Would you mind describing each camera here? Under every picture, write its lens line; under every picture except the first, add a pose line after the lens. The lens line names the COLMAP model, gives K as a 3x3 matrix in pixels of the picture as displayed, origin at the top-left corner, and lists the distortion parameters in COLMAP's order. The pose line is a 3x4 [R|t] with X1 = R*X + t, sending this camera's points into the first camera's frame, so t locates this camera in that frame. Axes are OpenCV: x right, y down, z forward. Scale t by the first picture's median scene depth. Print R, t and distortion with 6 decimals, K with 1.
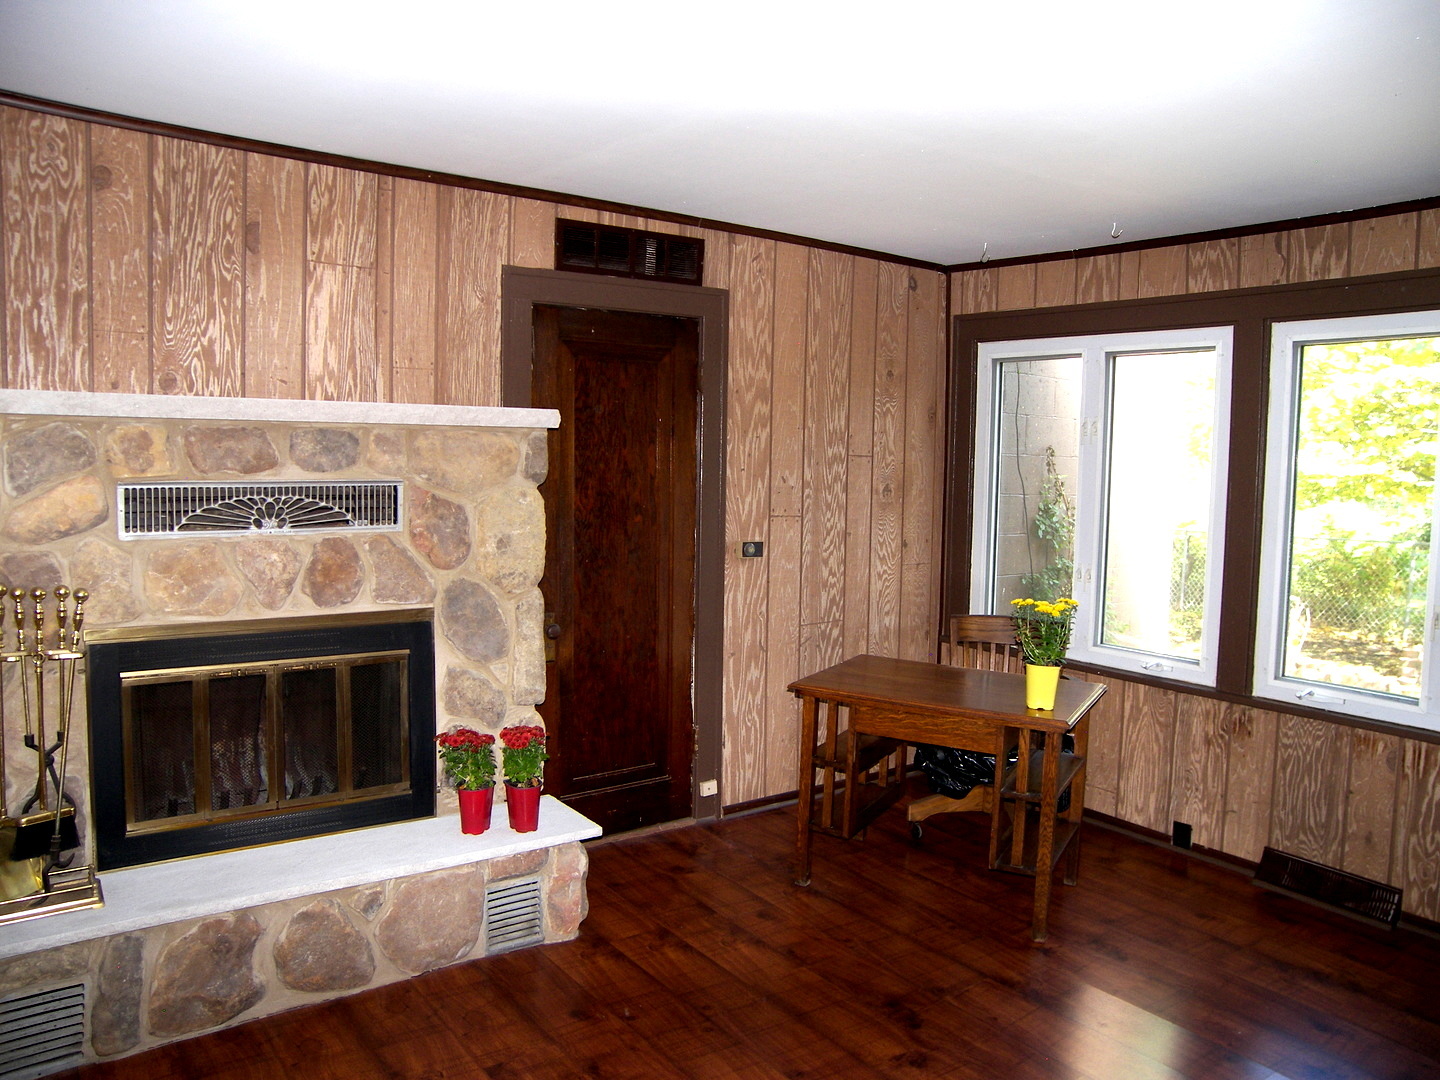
lens RADIAL K [[1029.0, 0, 713.6], [0, 1029.0, 536.5], [0, 0, 1]] dist [-0.149899, 0.107917]
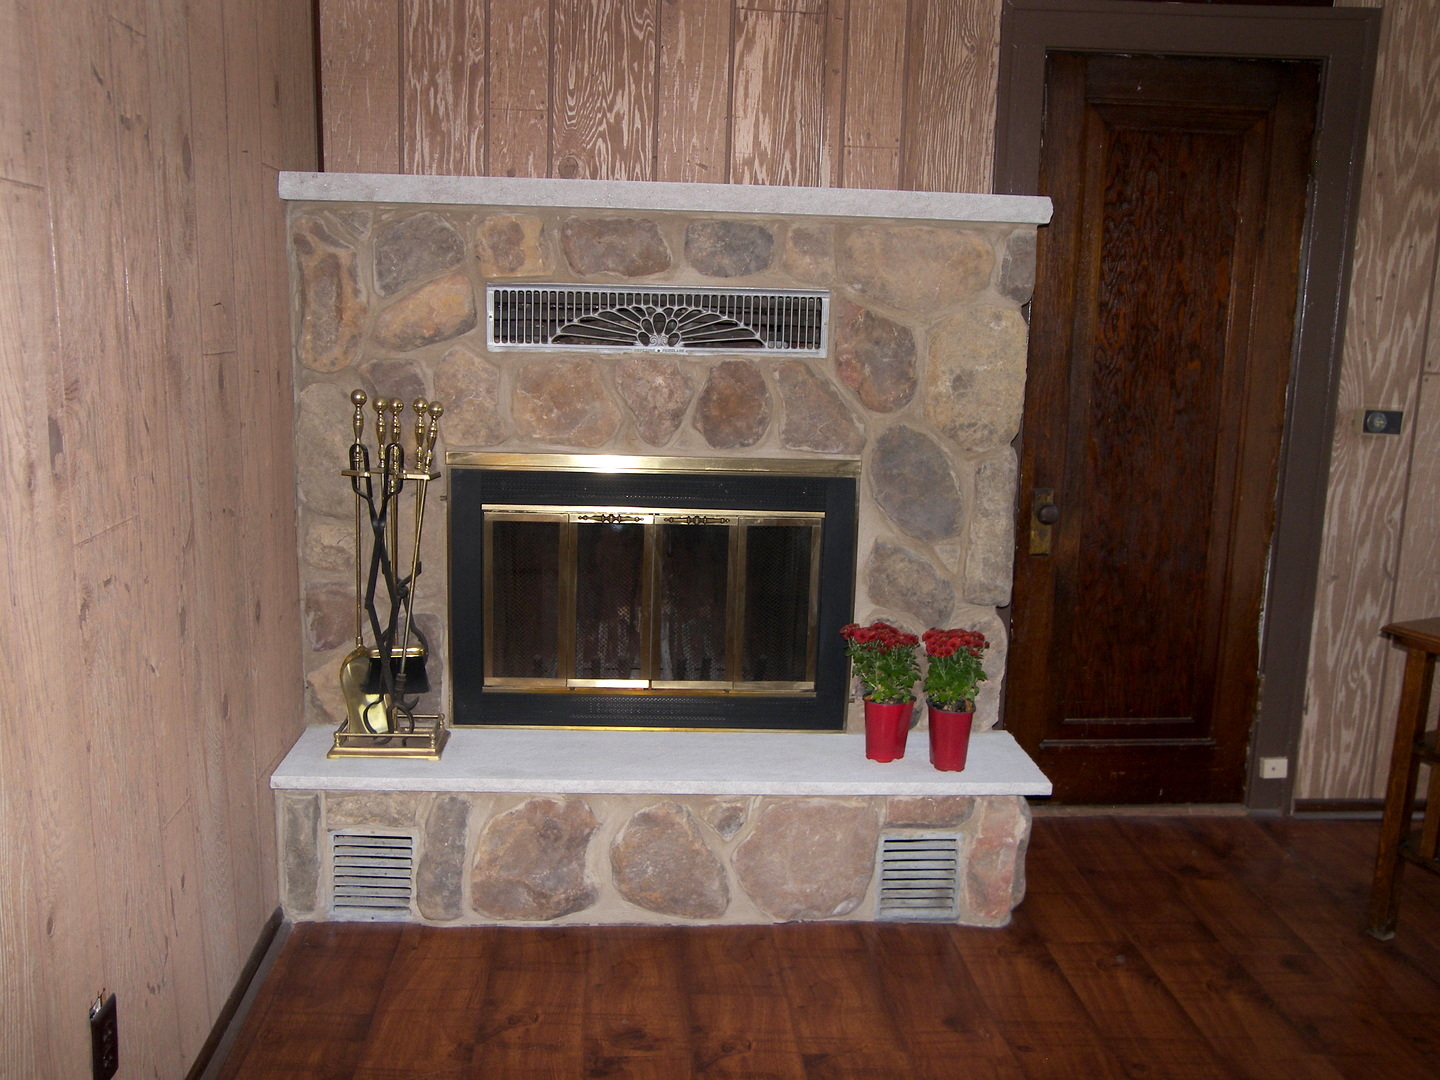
lens RADIAL K [[1306.0, 0, 720.0], [0, 1306.0, 540.0], [0, 0, 1]] dist [-0.113982, 0.173105]
pose [[0.849652, 0.102683, -0.517251, 0.144534], [-0.053505, 0.992584, 0.109155, 0.027247], [0.524623, -0.065068, 0.848844, 0.109682]]
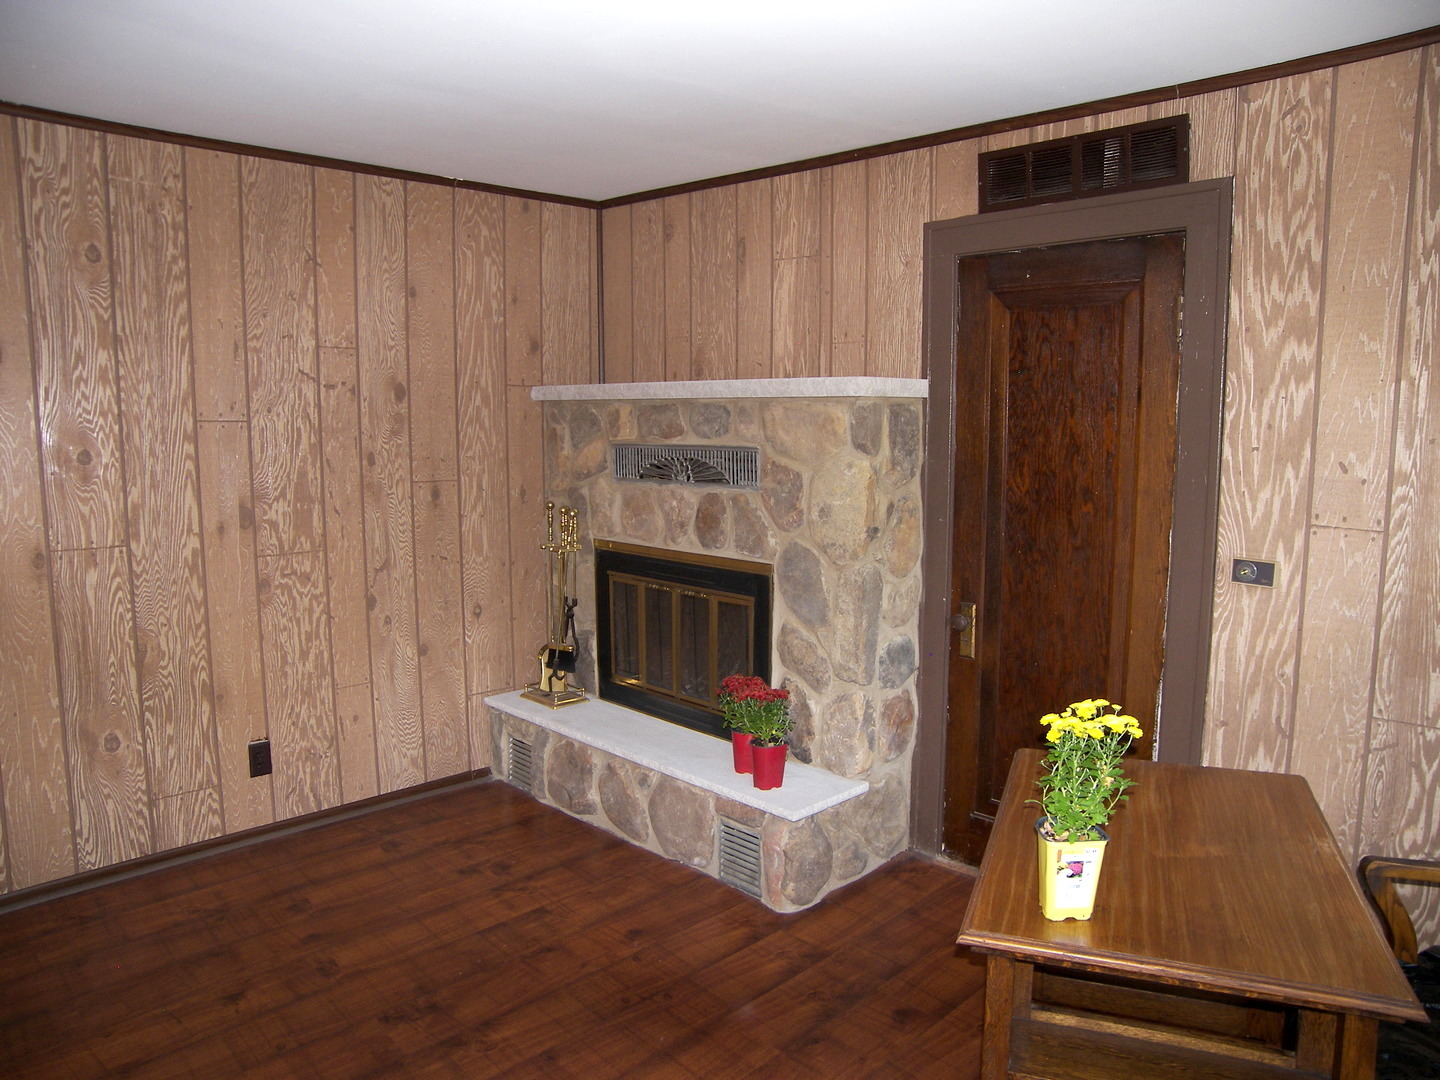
lens RADIAL K [[1029.0, 0, 713.6], [0, 1029.0, 536.5], [0, 0, 1]] dist [-0.149899, 0.107917]
pose [[0.161154, 0.100171, -0.981832, 0.786910], [-0.074443, 0.993235, 0.089116, -0.053120], [0.984118, 0.058729, 0.167521, 0.739552]]
